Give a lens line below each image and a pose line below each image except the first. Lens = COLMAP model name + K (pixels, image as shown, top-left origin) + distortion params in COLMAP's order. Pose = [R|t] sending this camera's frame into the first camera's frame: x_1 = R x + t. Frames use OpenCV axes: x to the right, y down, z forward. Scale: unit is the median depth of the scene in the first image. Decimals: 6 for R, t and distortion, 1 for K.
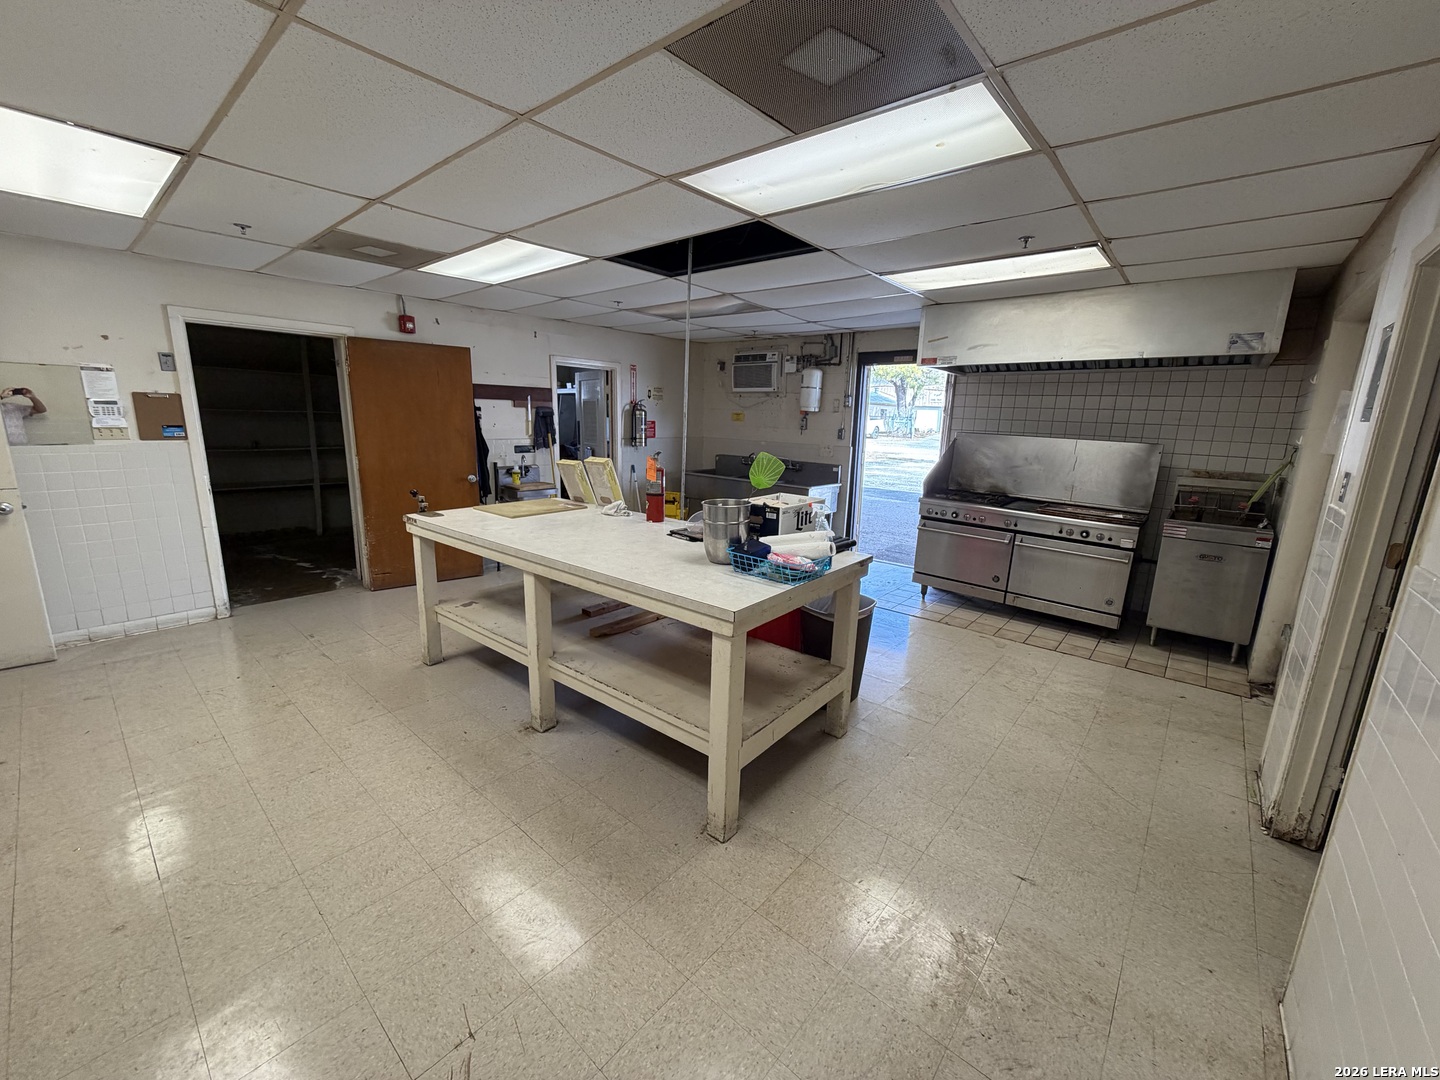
lens RADIAL K [[573.6, 0, 720.4], [0, 573.6, 537.1], [0, 0, 1]] dist [-0.000669, 0.001010]
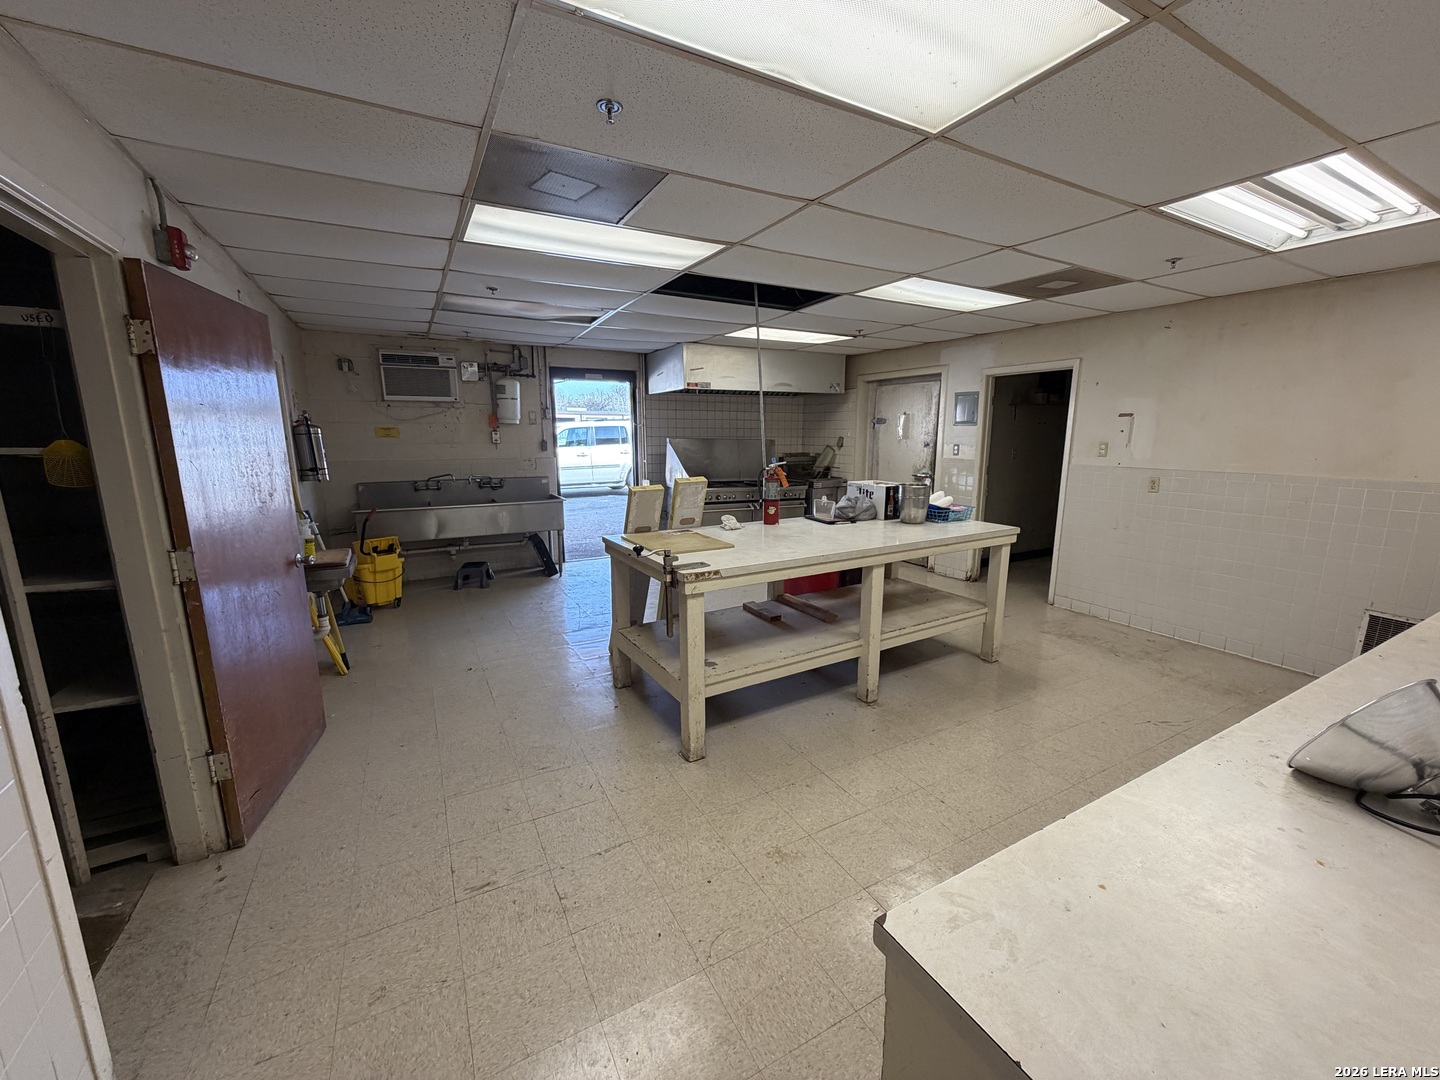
lens RADIAL K [[573.6, 0, 725.6], [0, 573.6, 539.3], [0, 0, 1]] dist [-0.000669, 0.001010]
pose [[0.352849, -0.201173, 0.913798, -0.637295], [0.204105, 0.969644, 0.134655, -0.091058], [-0.913148, 0.138998, 0.383199, 0.346477]]
